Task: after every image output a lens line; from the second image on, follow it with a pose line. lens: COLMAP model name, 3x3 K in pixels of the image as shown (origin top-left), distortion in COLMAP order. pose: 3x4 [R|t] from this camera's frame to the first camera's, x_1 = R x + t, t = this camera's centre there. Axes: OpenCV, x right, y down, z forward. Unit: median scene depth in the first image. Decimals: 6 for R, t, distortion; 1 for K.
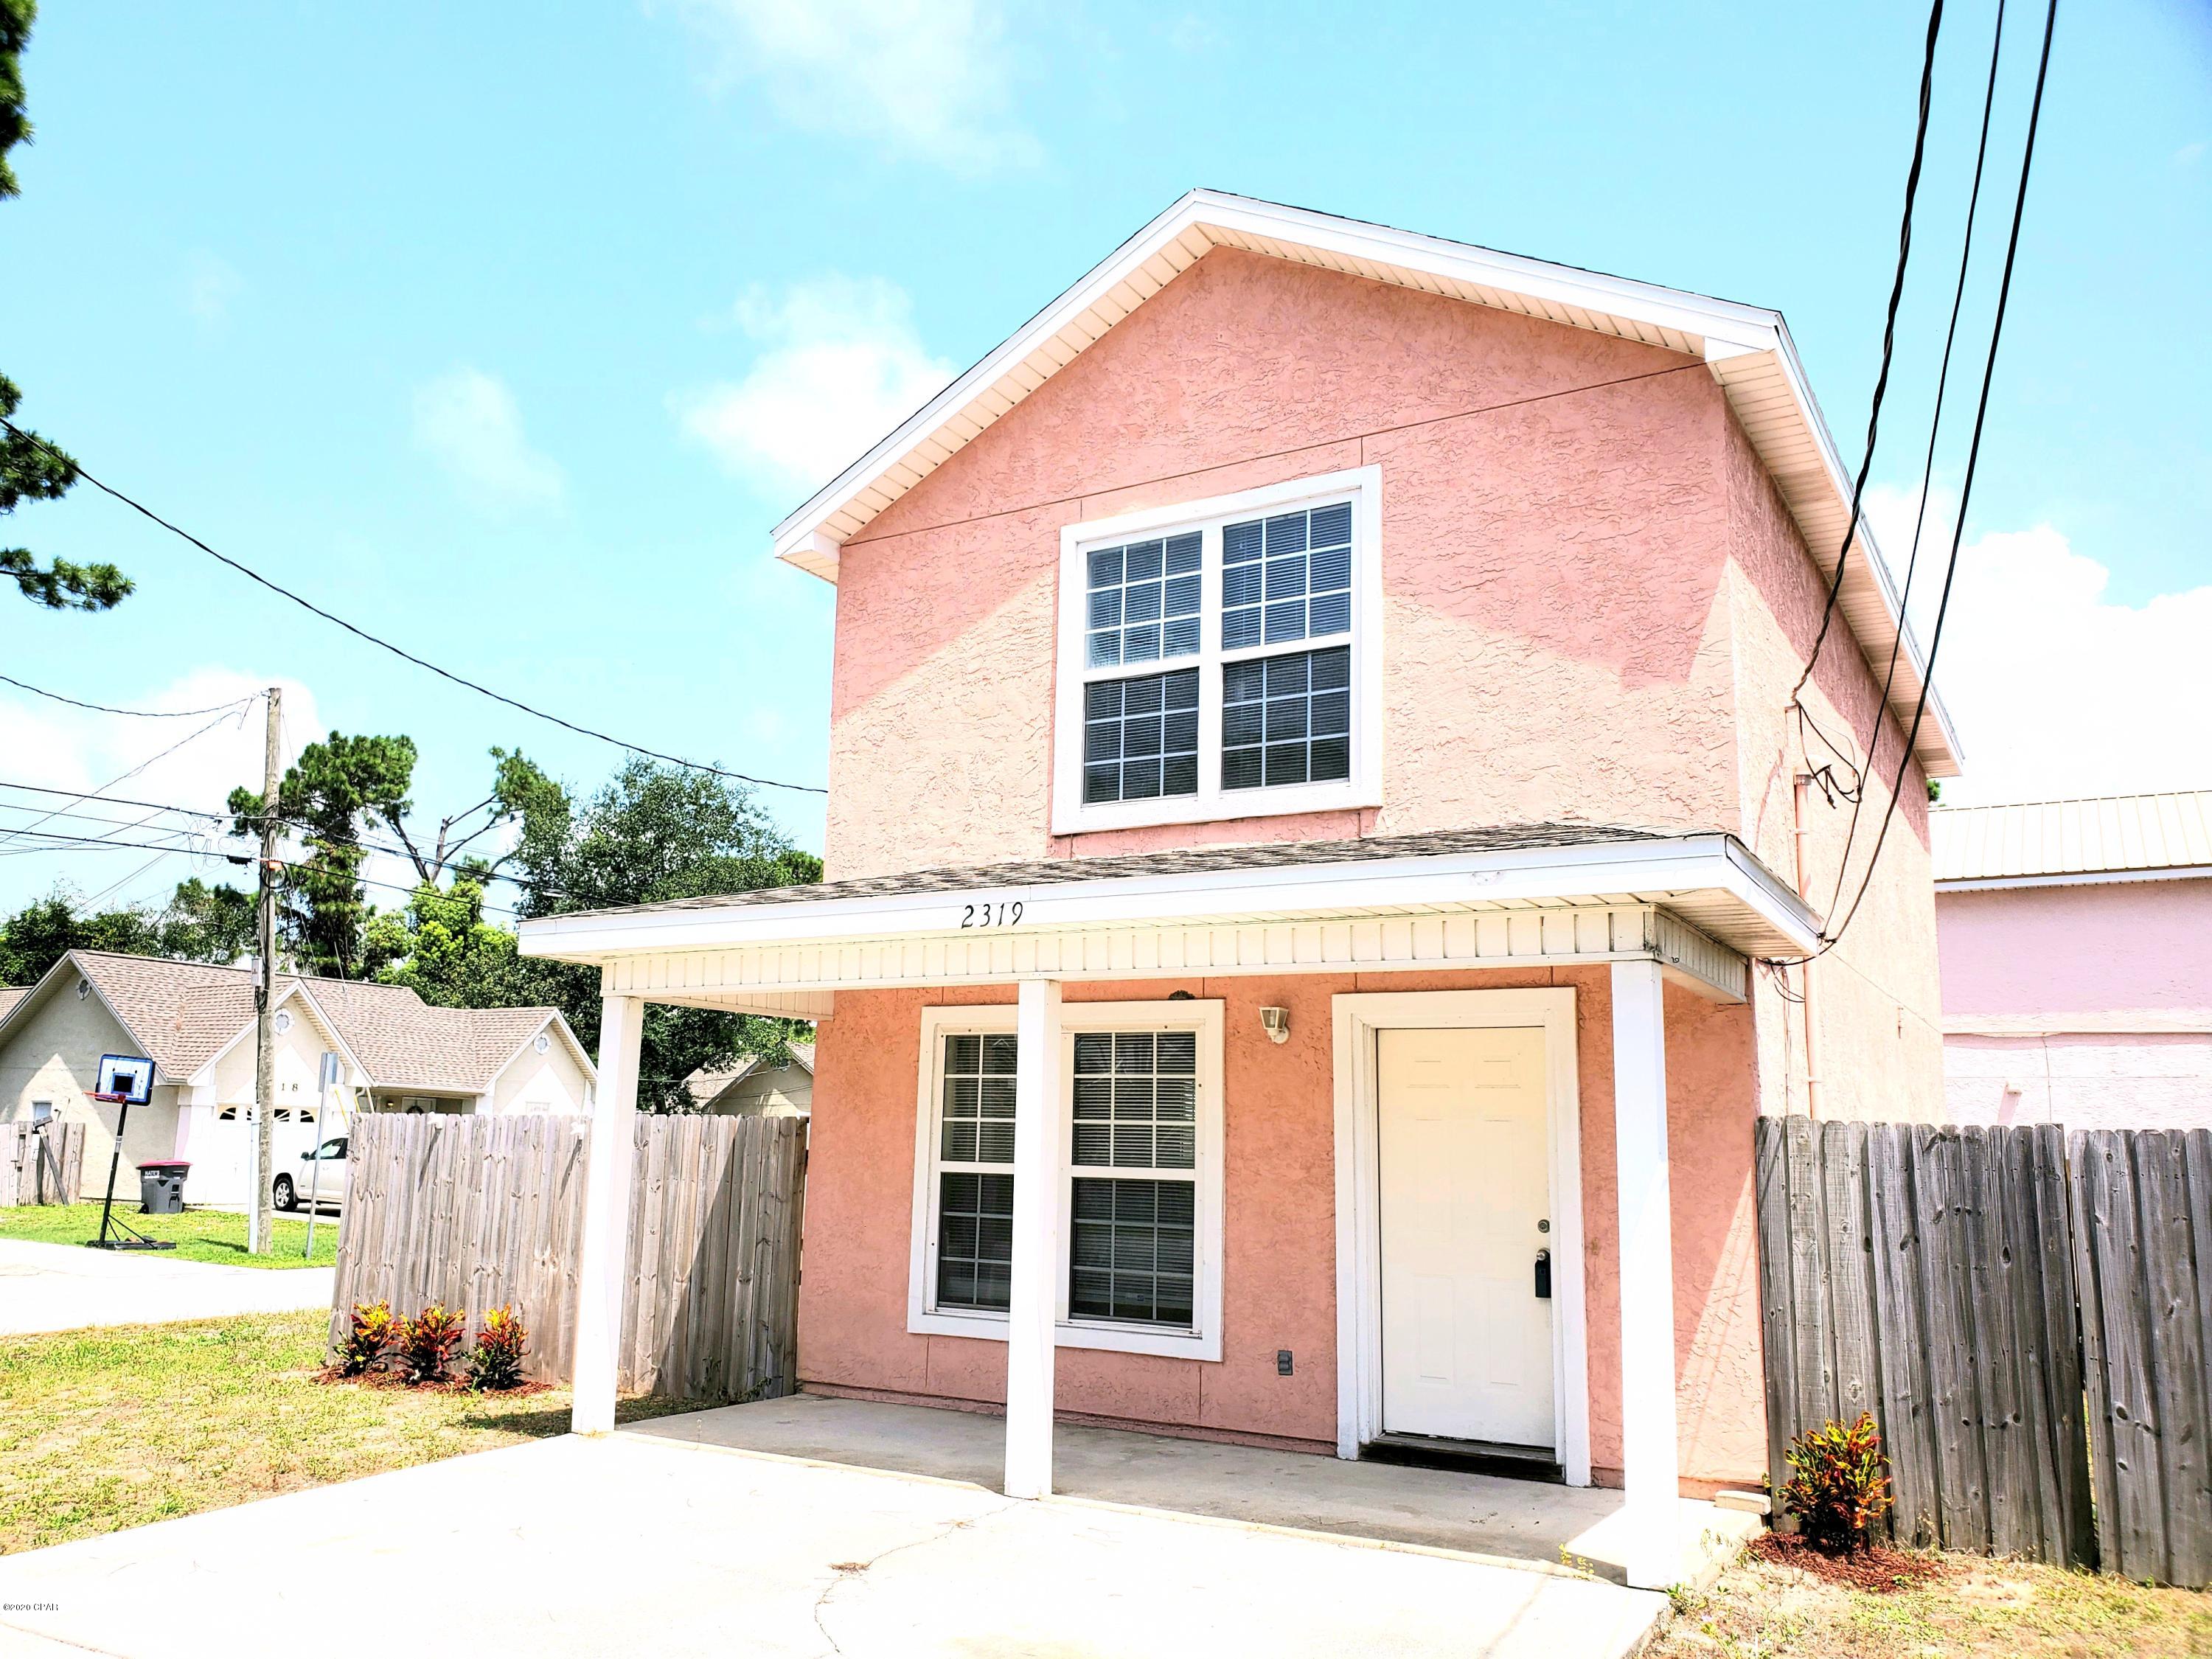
lens RADIAL K [[1725.2, 0, 1093.1], [0, 1725.2, 833.6], [0, 0, 1]] dist [0.032720, -0.040443]
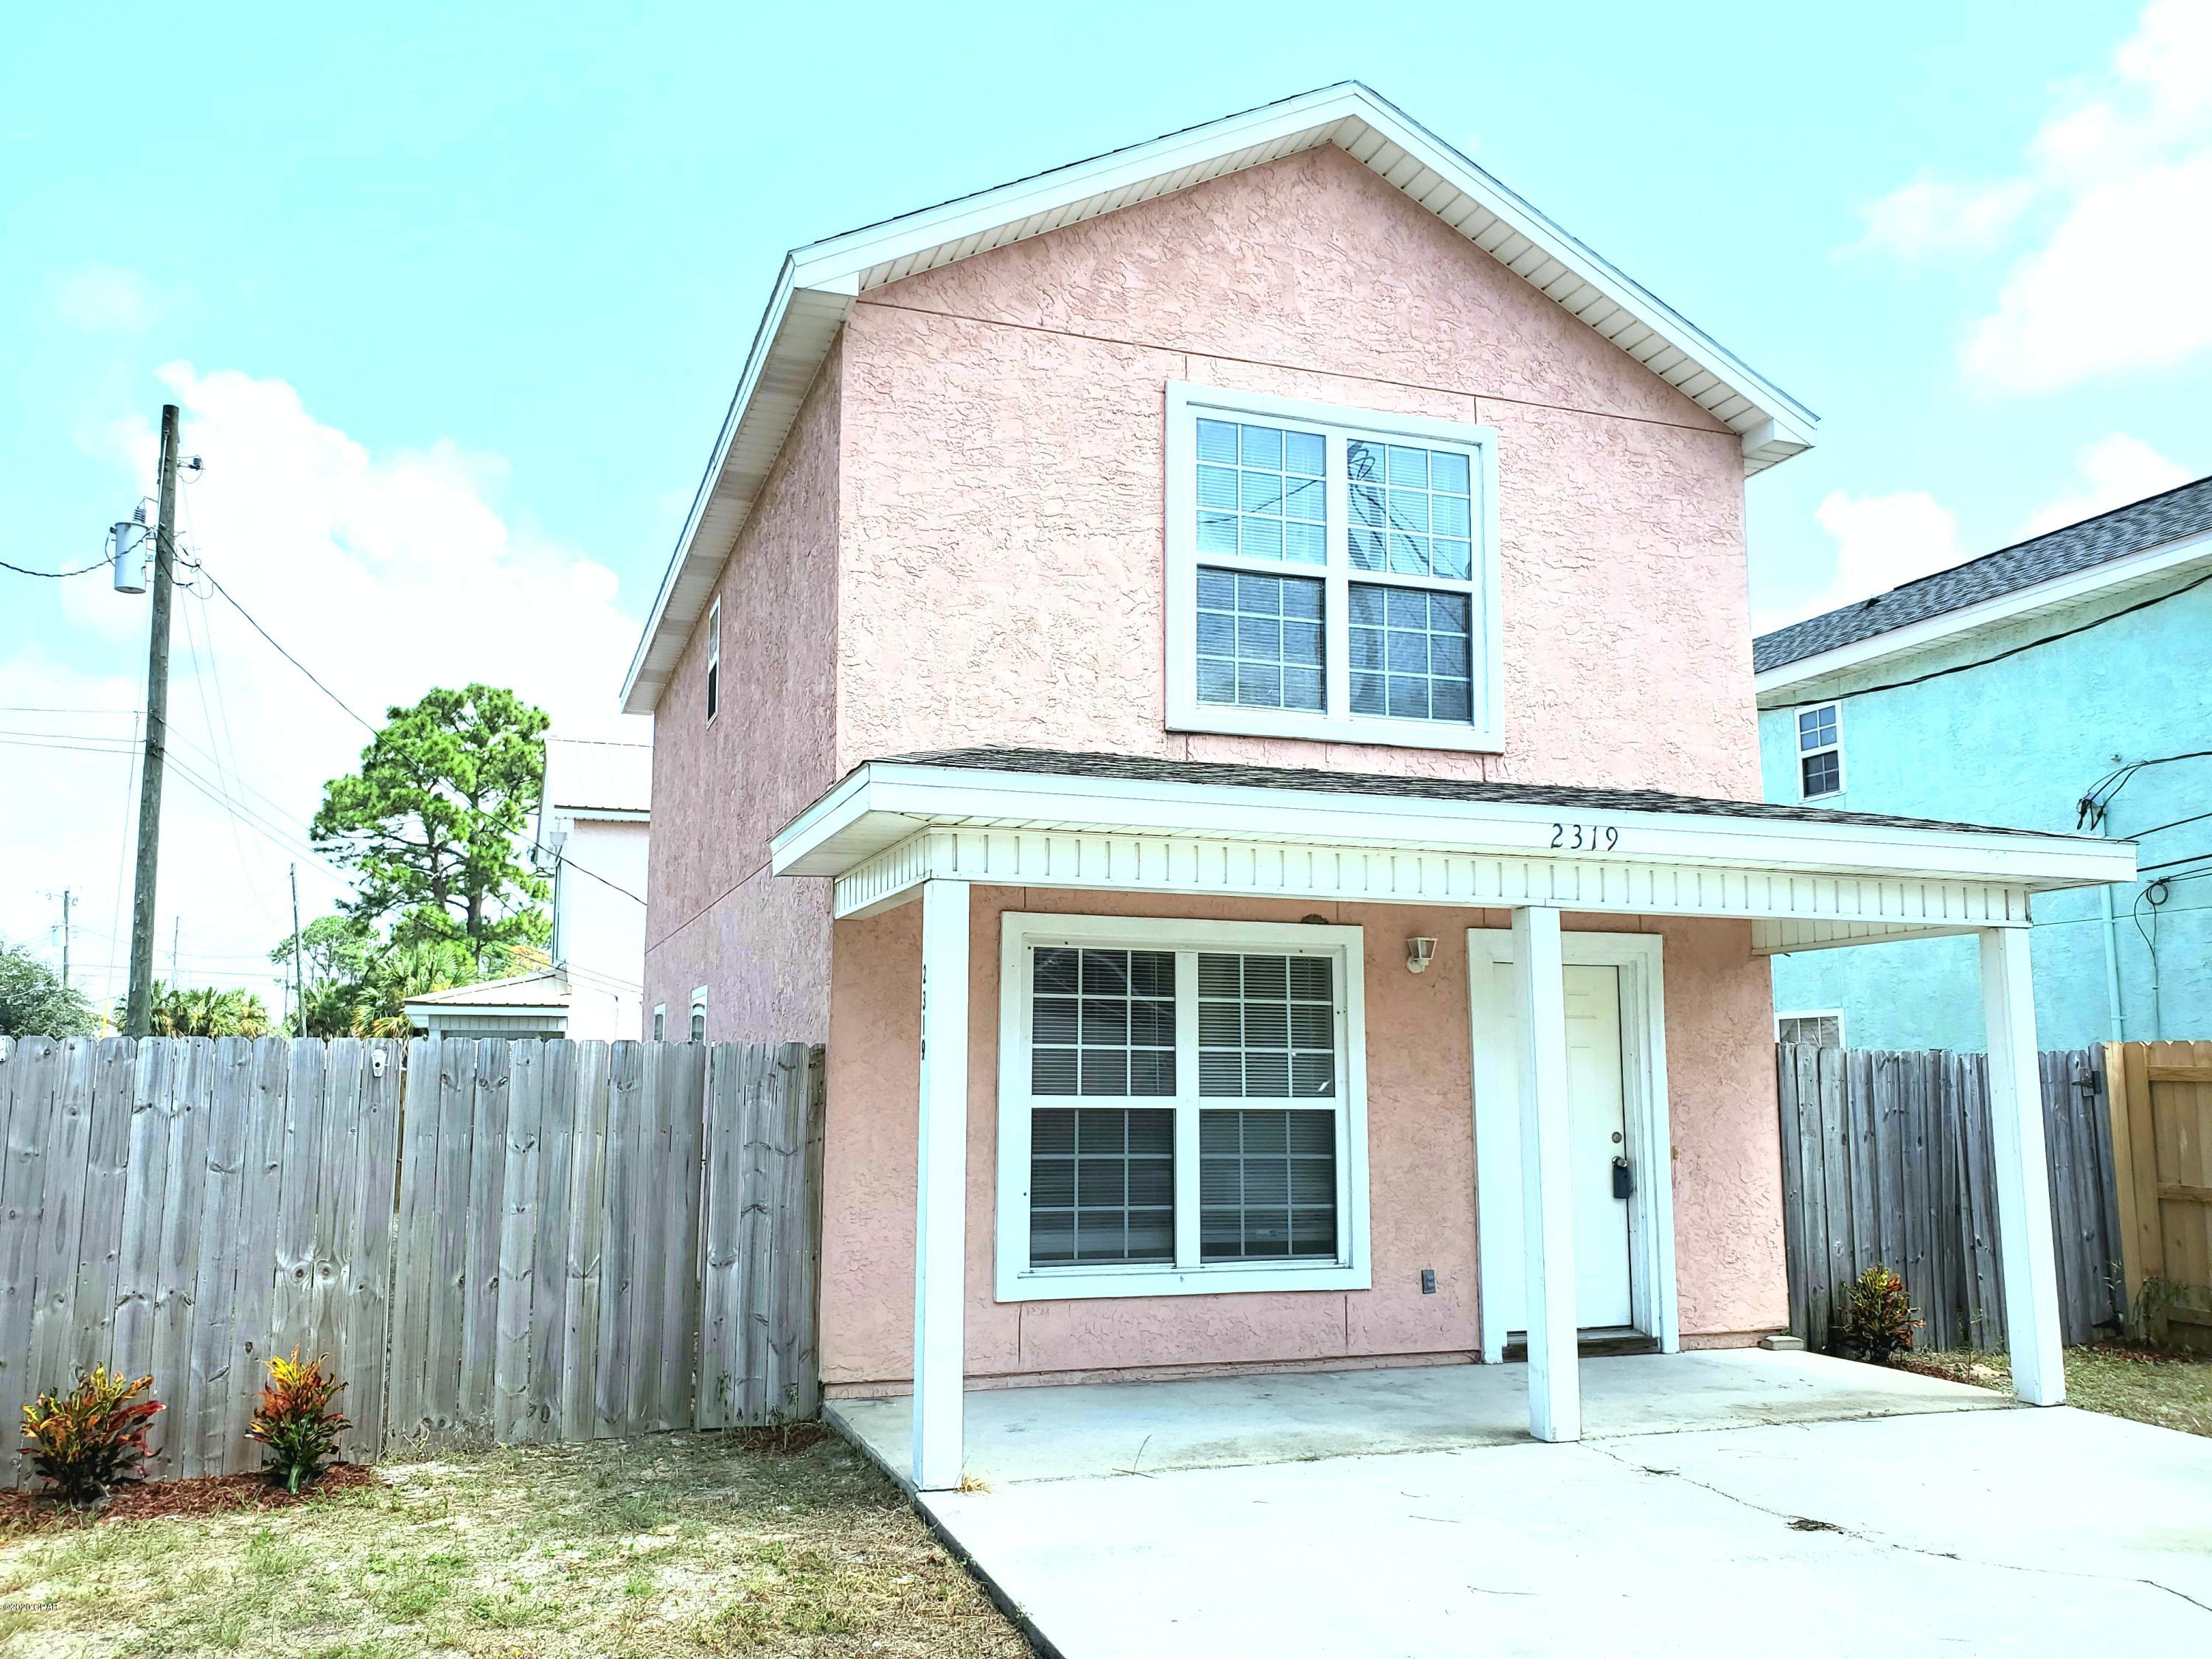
lens RADIAL K [[1725.2, 0, 1089.8], [0, 1725.2, 837.4], [0, 0, 1]] dist [0.032720, -0.040443]
pose [[0.629797, 0.089380, 0.771601, -0.754406], [-0.130554, 0.991407, -0.008281, 0.071800], [-0.765710, -0.095521, 0.636054, 0.476774]]
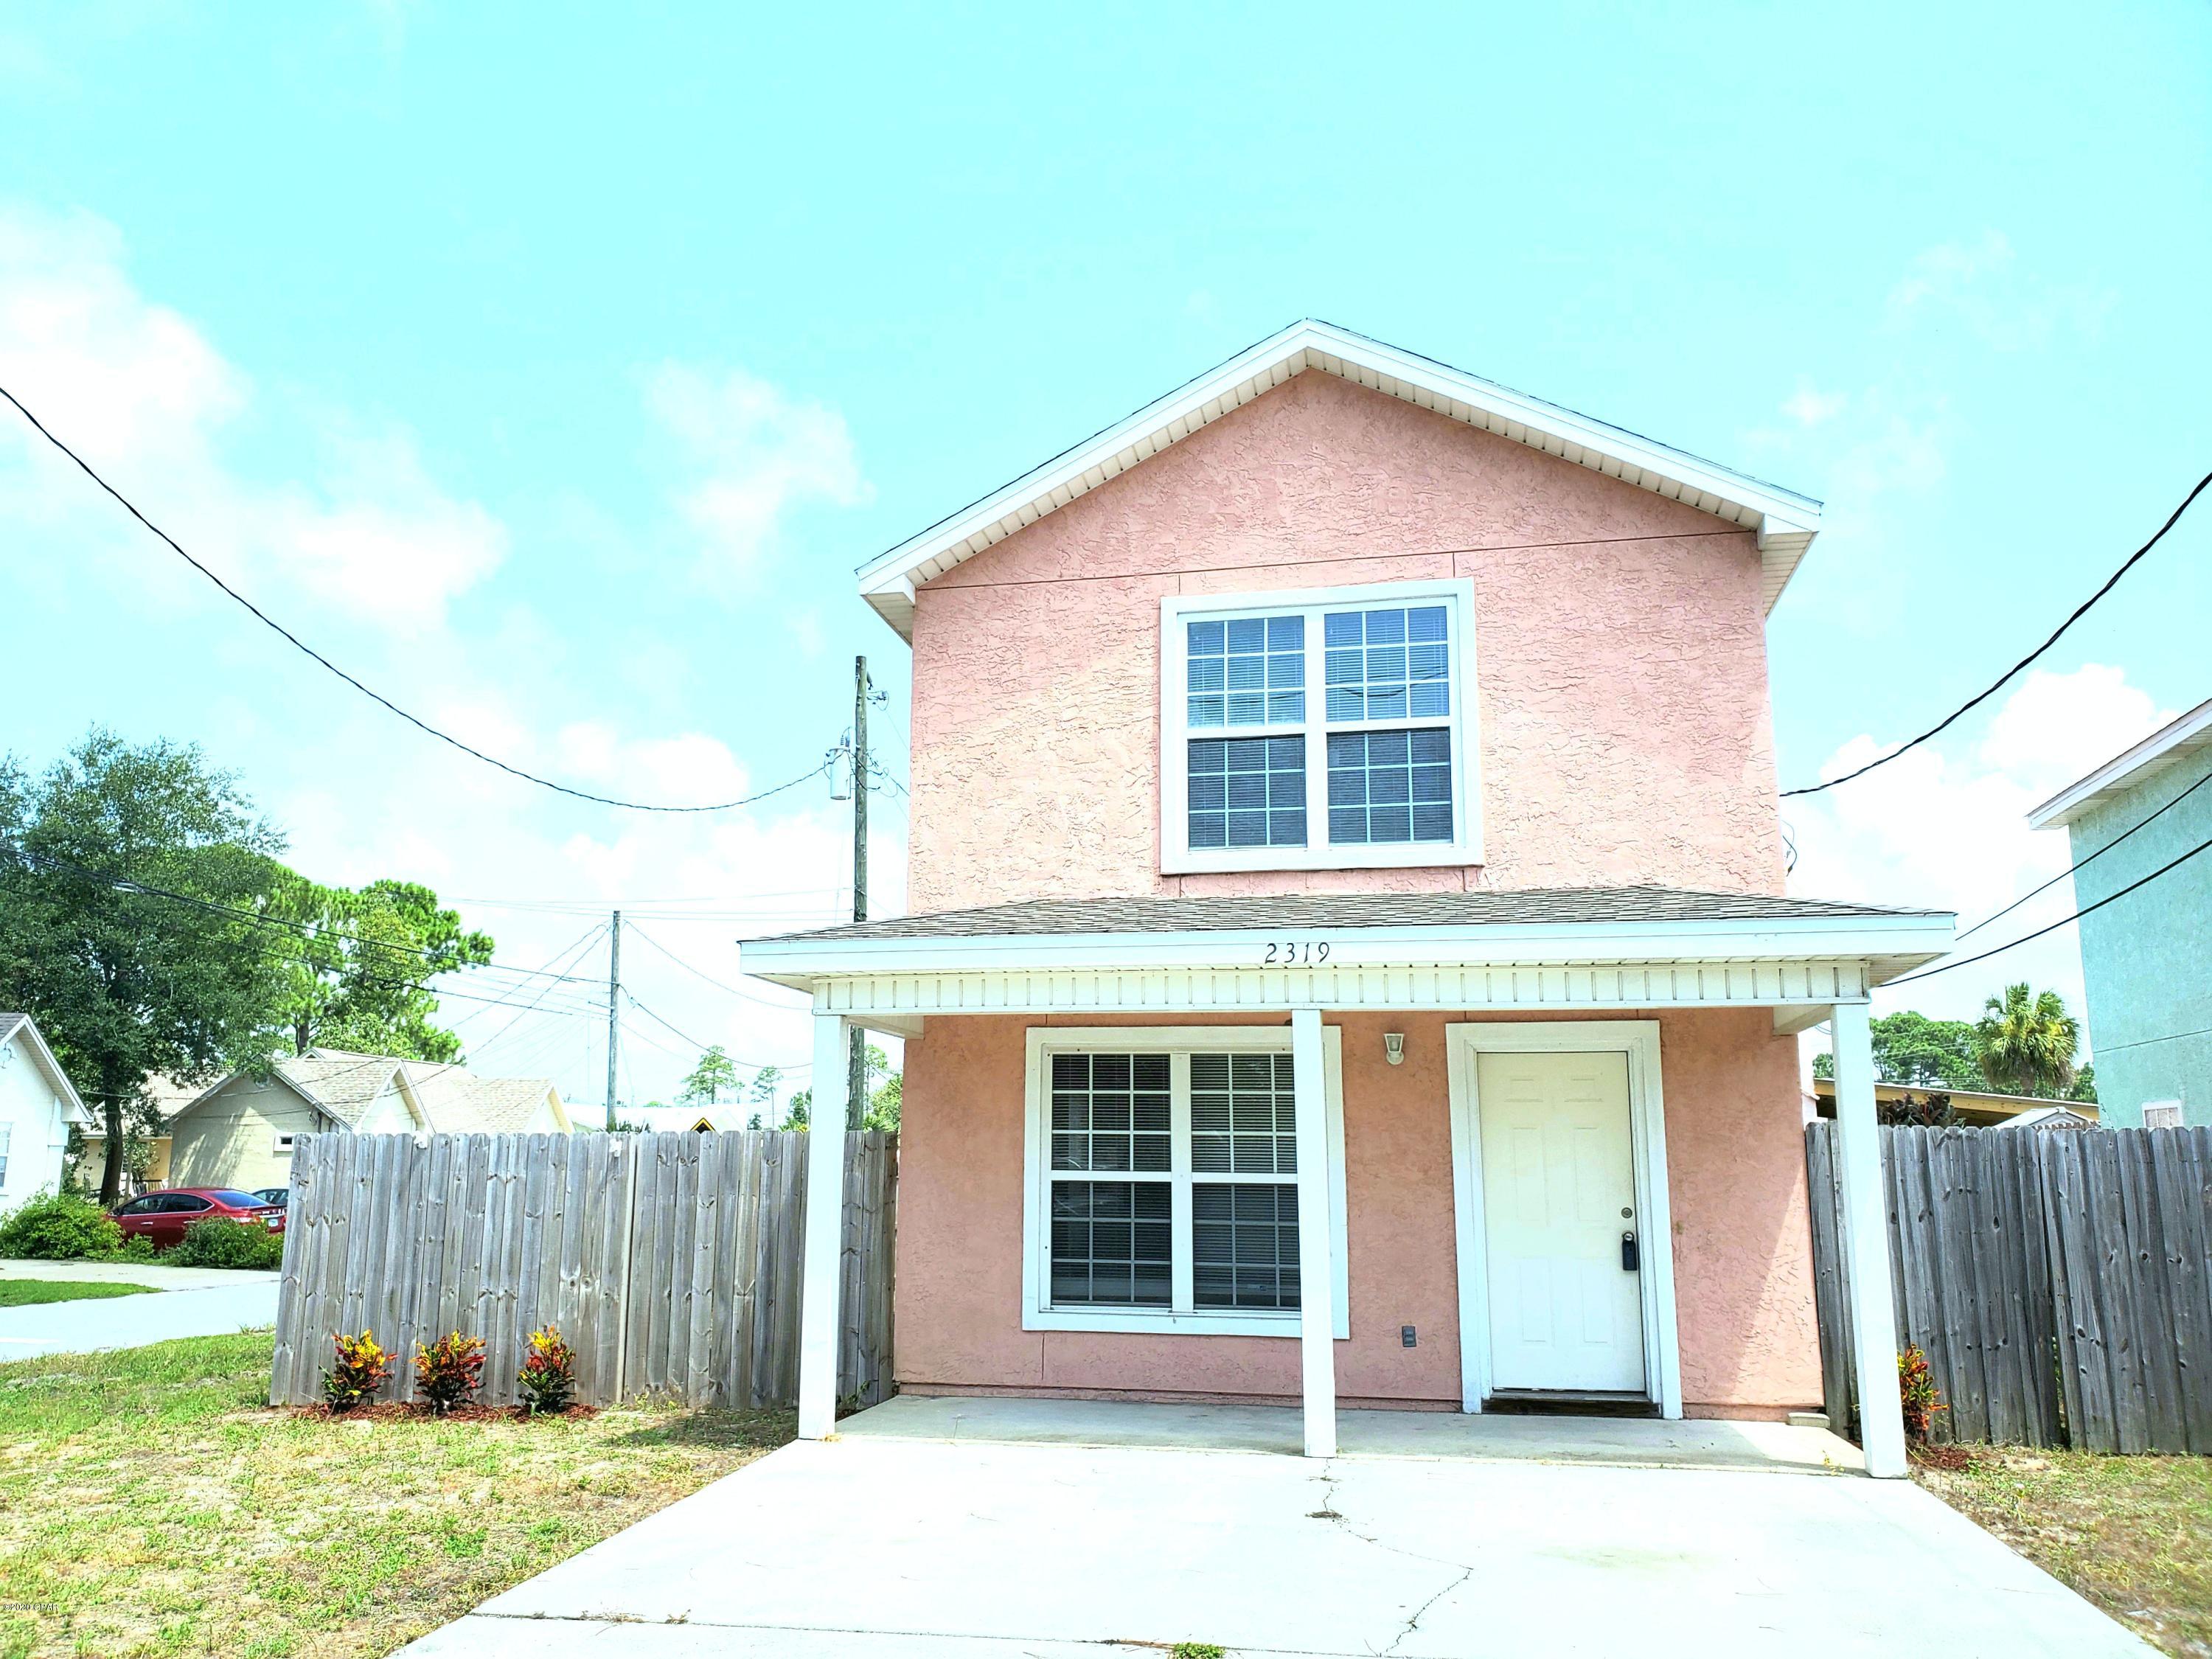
lens RADIAL K [[1725.2, 0, 1092.7], [0, 1725.2, 825.9], [0, 0, 1]] dist [0.032720, -0.040443]
pose [[0.939719, 0.049762, 0.338307, -0.458957], [-0.045588, 0.998755, -0.020276, -0.006242], [-0.338895, 0.003631, 0.940817, -0.032073]]
